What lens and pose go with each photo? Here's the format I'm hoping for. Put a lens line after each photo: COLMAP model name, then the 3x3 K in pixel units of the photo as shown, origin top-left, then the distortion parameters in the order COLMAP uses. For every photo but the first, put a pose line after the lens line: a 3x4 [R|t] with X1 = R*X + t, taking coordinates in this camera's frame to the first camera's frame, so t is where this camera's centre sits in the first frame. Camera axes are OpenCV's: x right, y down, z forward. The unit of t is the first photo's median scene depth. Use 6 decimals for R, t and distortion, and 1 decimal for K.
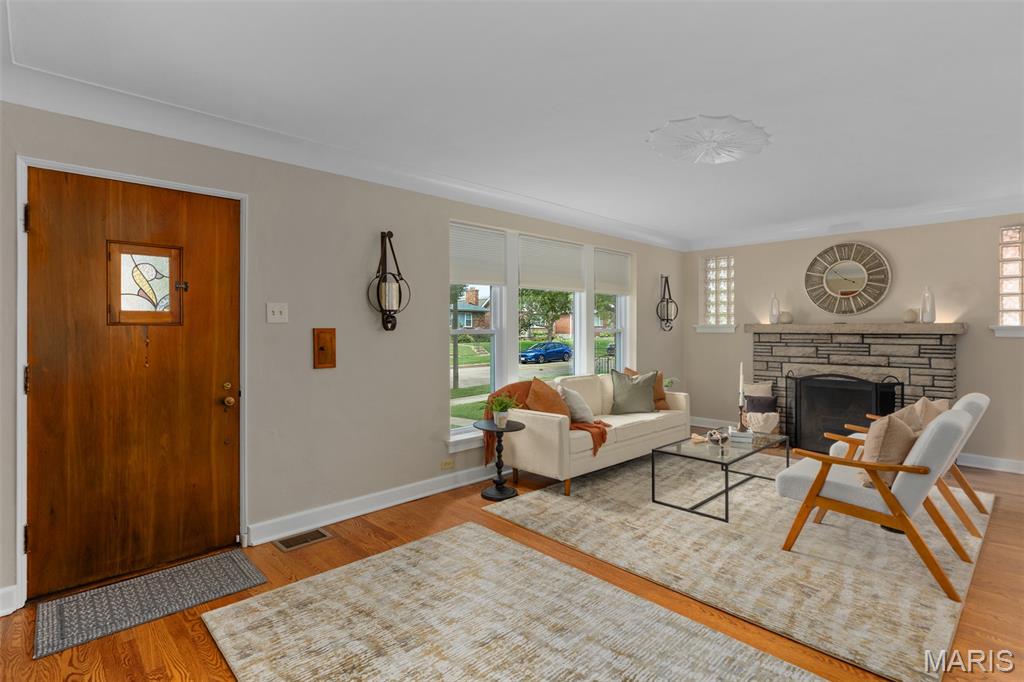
lens RADIAL K [[512.7, 0, 506.7], [0, 512.7, 334.6], [0, 0, 1]] dist [0.000279, -0.001277]
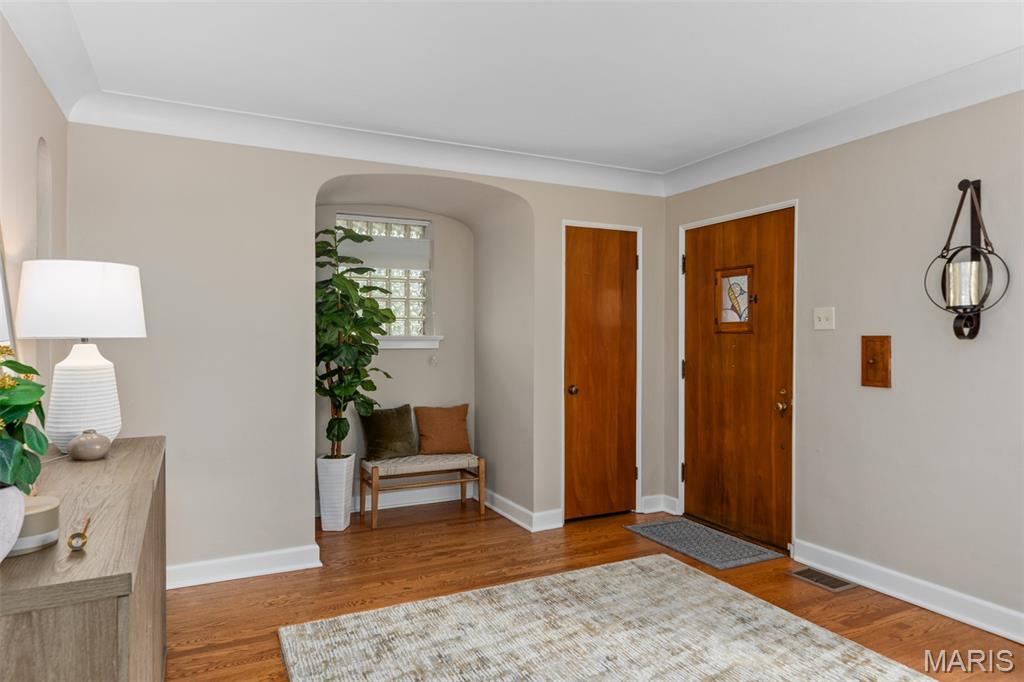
lens RADIAL K [[650.5, 0, 509.4], [0, 650.5, 338.9], [0, 0, 1]] dist [0.034242, 0.000671]
pose [[-0.316425, 0.001756, -0.948616, 0.936293], [-0.013186, 0.999894, 0.006249, -0.007365], [0.948526, 0.014486, -0.316368, 0.961140]]
